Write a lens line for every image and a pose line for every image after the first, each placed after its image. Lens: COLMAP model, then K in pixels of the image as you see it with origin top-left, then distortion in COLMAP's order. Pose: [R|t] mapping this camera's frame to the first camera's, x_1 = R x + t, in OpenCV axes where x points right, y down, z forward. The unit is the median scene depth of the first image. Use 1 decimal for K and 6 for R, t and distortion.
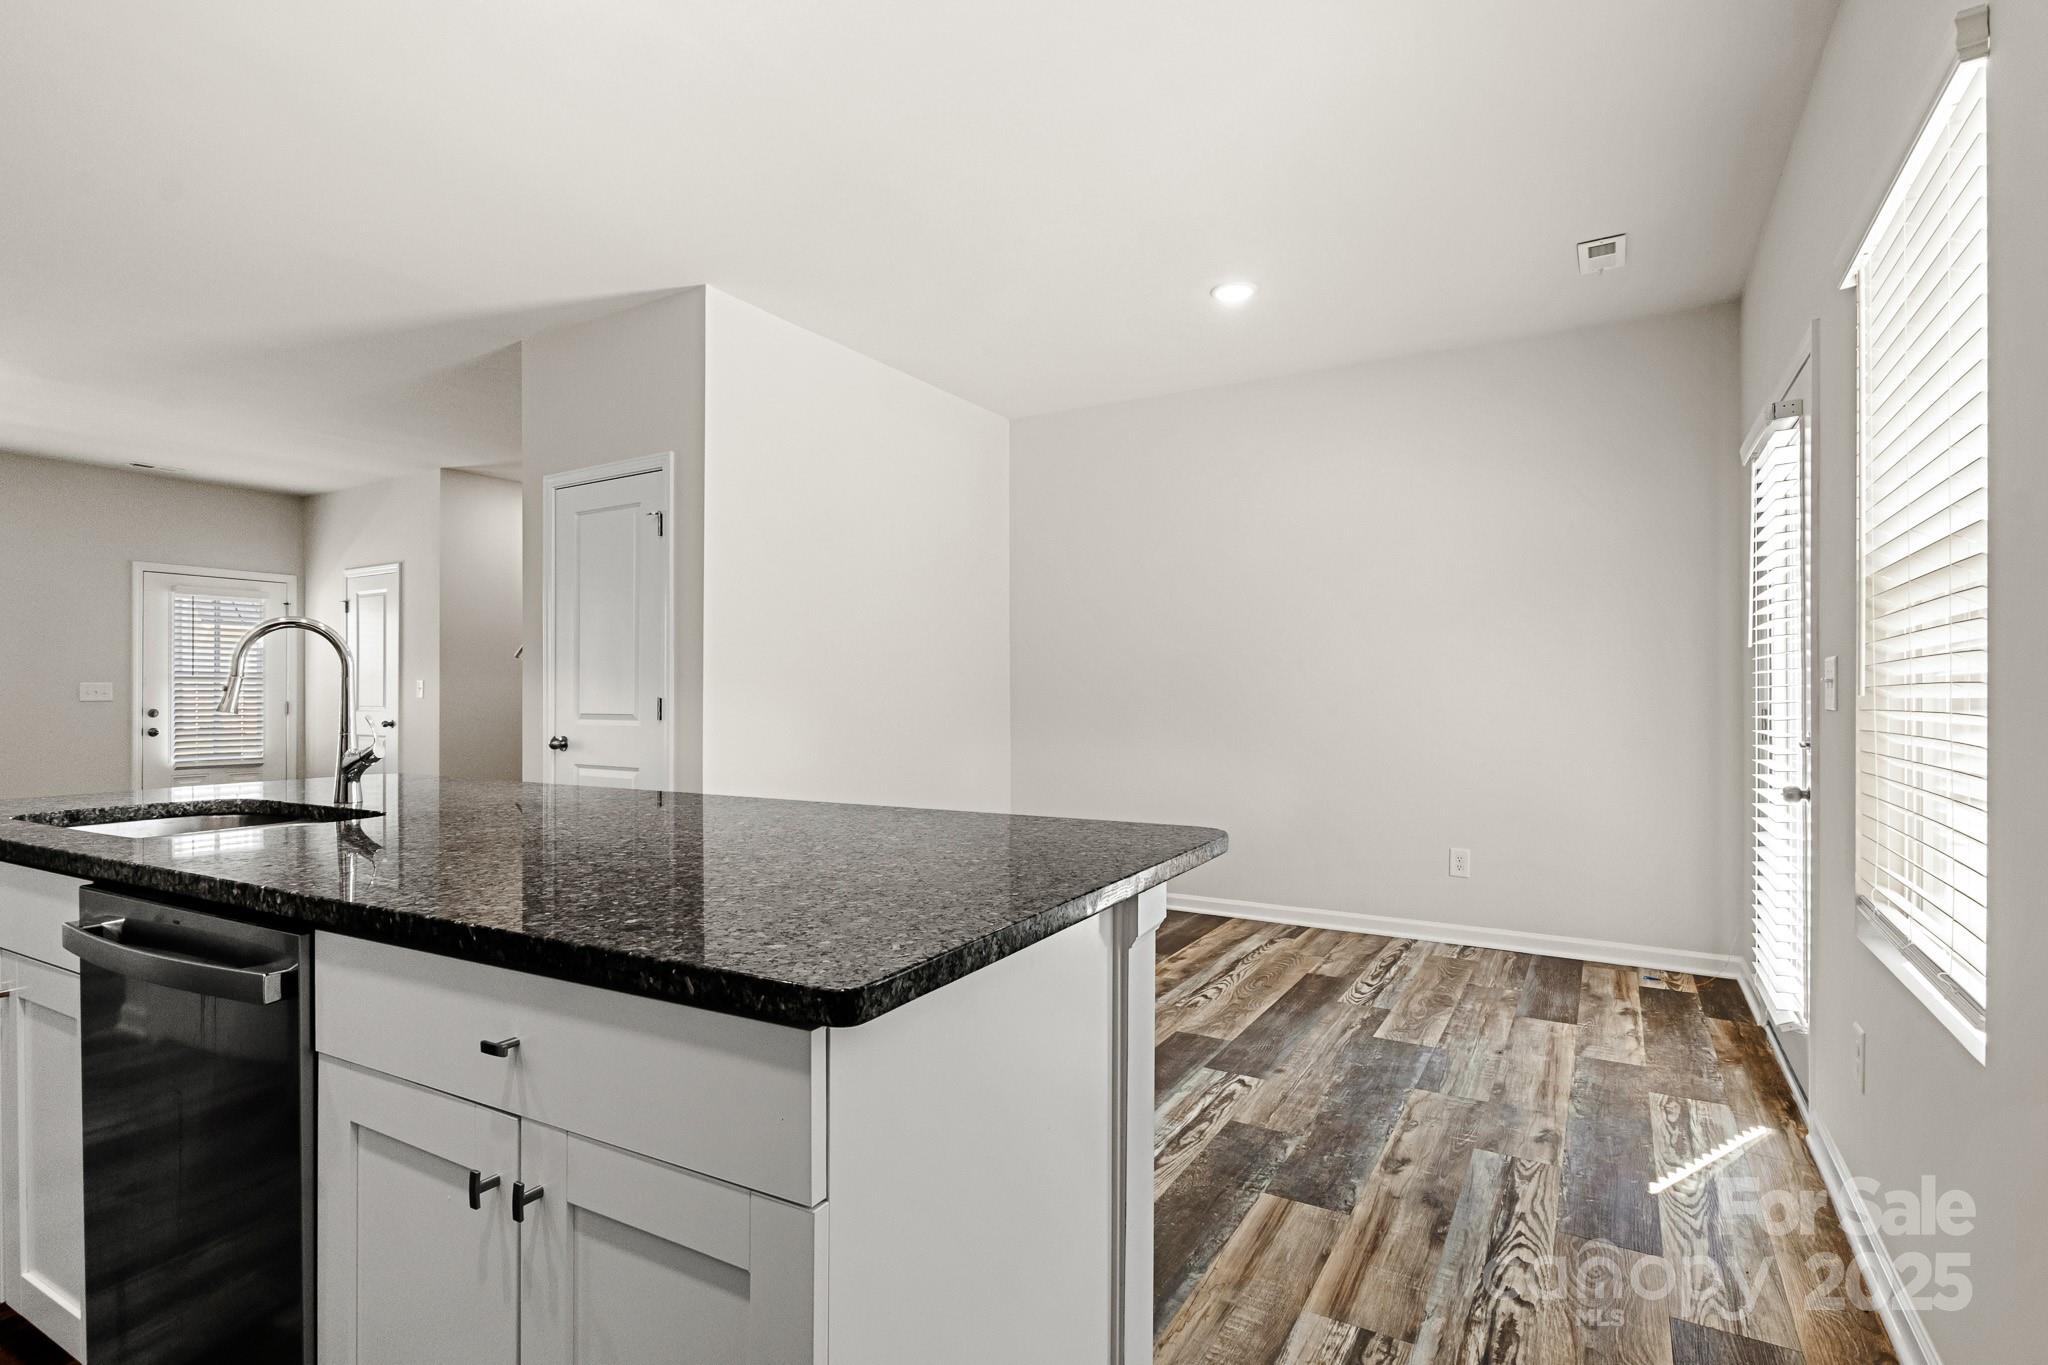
lens RADIAL K [[1004.0, 0, 1017.3], [0, 1004.0, 688.8], [0, 0, 1]] dist [0.000605, 0.000665]
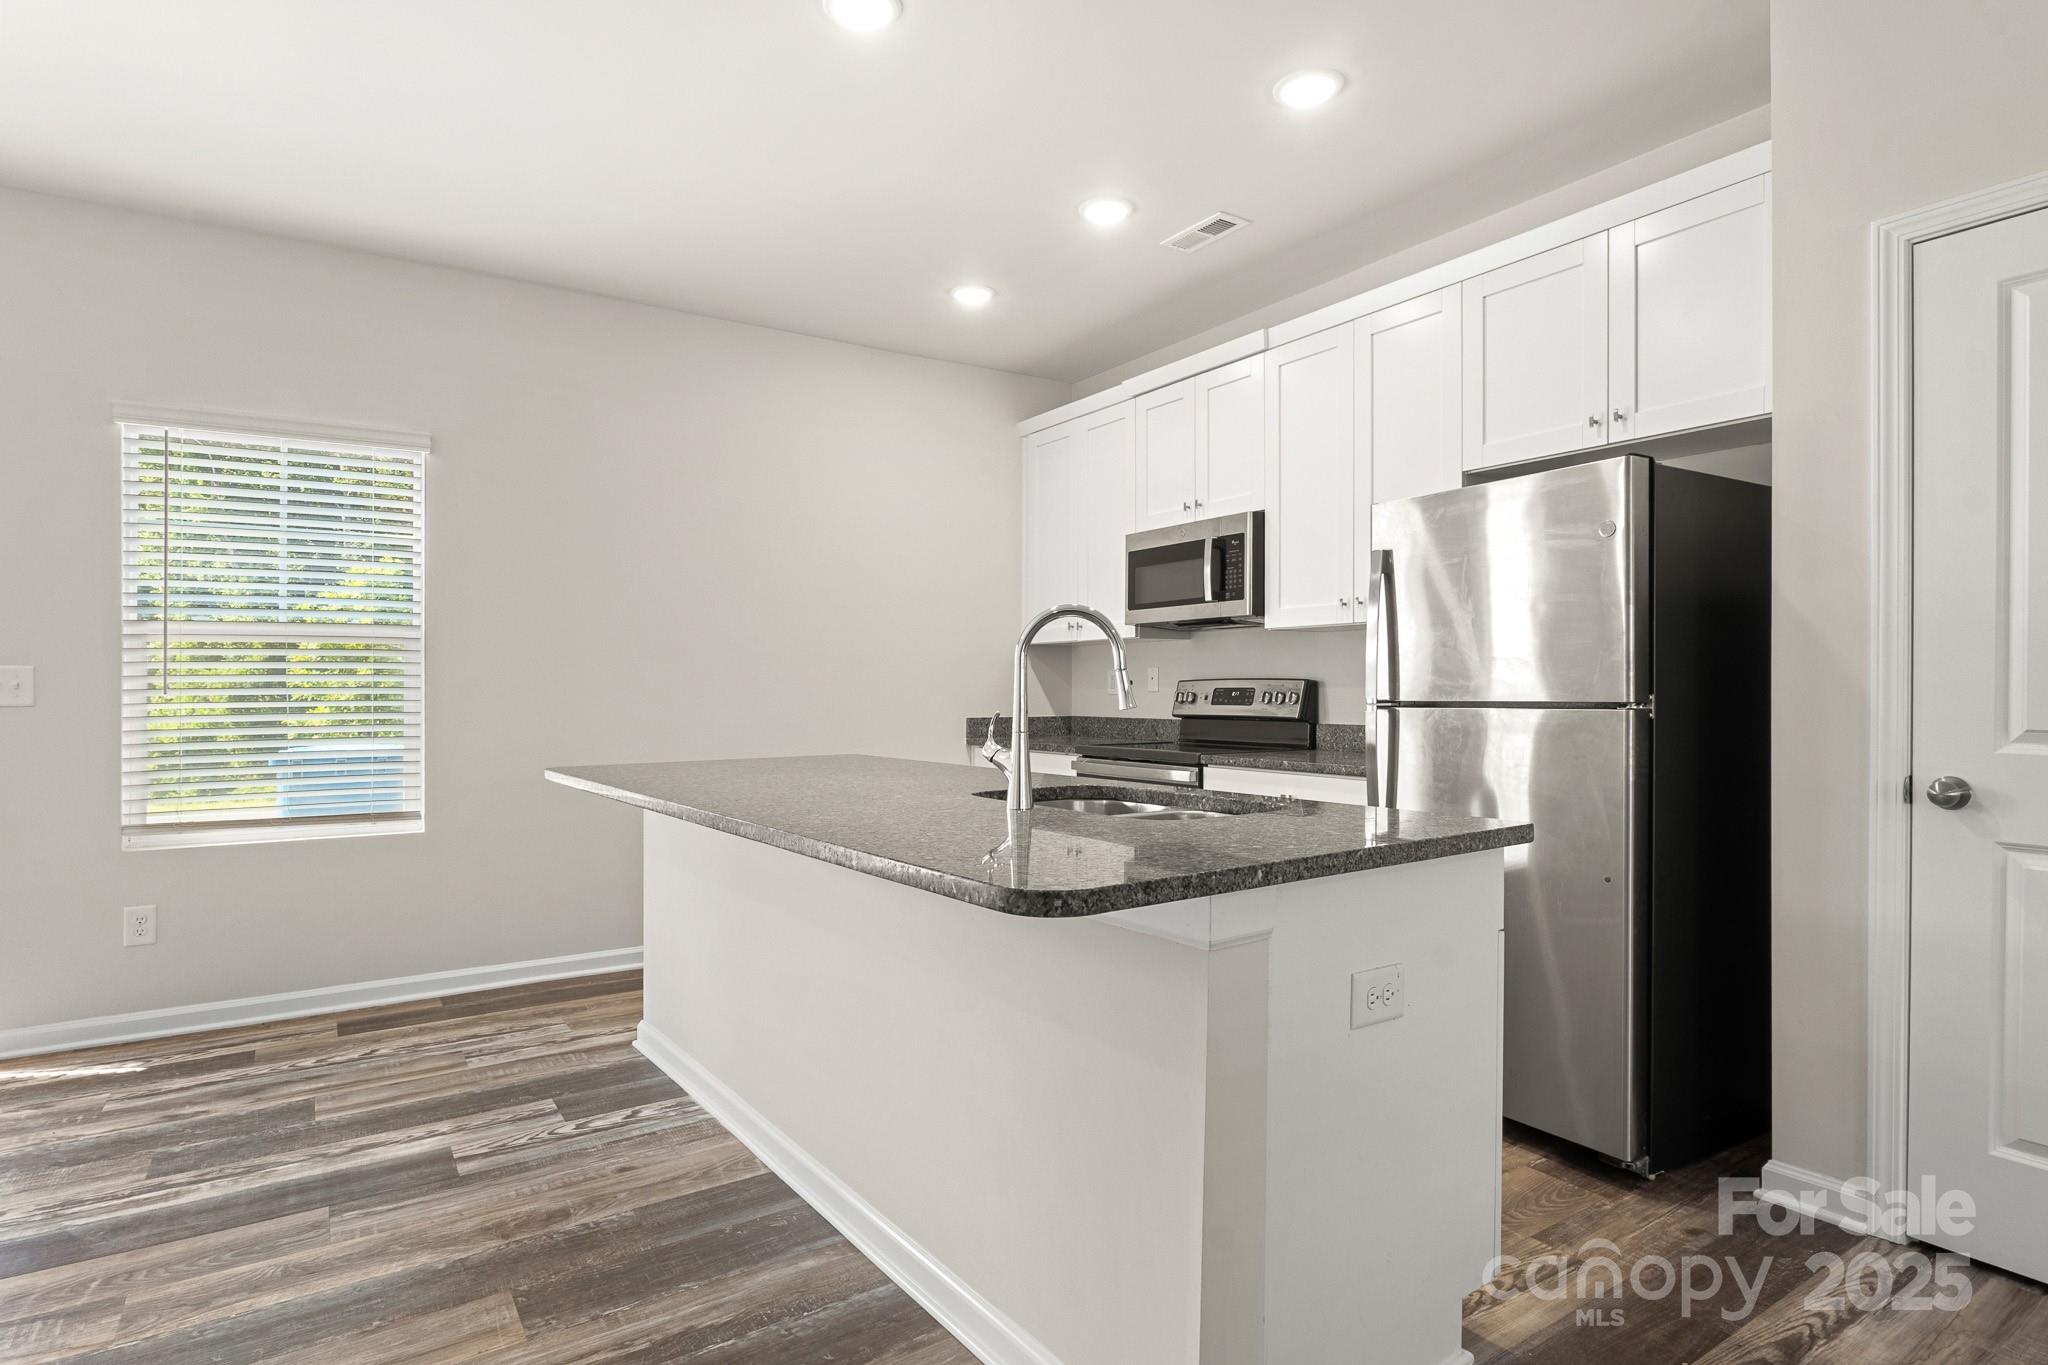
lens RADIAL K [[1066.8, 0, 1013.6], [0, 1066.8, 688.7], [0, 0, 1]] dist [-0.005886, -0.001393]
pose [[-0.901171, 0.003510, 0.433449, -0.906476], [0.002994, 0.999994, -0.001874, 0.004553], [-0.433452, -0.000391, -0.901176, 1.560031]]
